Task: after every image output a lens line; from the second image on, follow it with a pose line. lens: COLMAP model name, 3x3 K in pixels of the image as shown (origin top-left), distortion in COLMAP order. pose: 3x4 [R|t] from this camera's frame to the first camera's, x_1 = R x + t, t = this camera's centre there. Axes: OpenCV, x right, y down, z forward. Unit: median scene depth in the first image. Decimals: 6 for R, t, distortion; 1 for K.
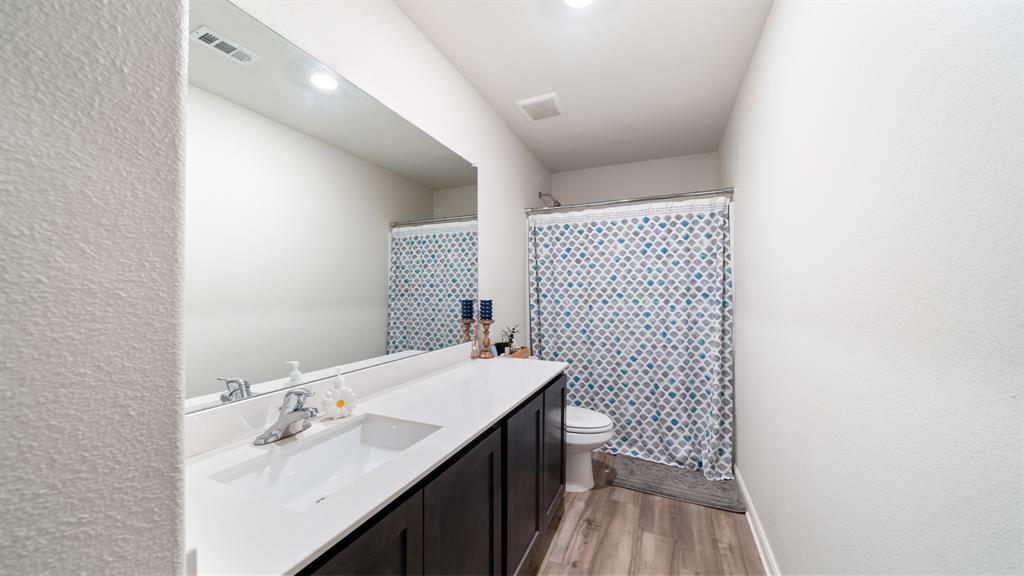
lens RADIAL K [[355.1, 0, 508.4], [0, 355.1, 287.1], [0, 0, 1]] dist [-0.009631, -0.000035]
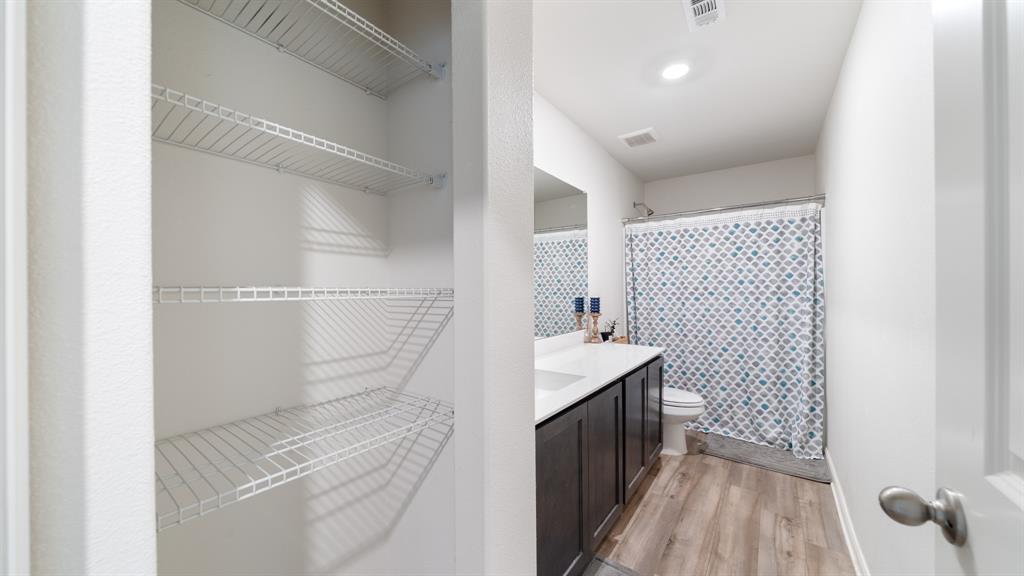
lens RADIAL K [[355.1, 0, 508.4], [0, 355.1, 287.1], [0, 0, 1]] dist [-0.009631, -0.000035]
pose [[0.974797, -0.005681, -0.223021, -0.069249], [0.007703, 0.999937, 0.008200, -0.011555], [0.222961, -0.009711, 0.974779, -0.261928]]
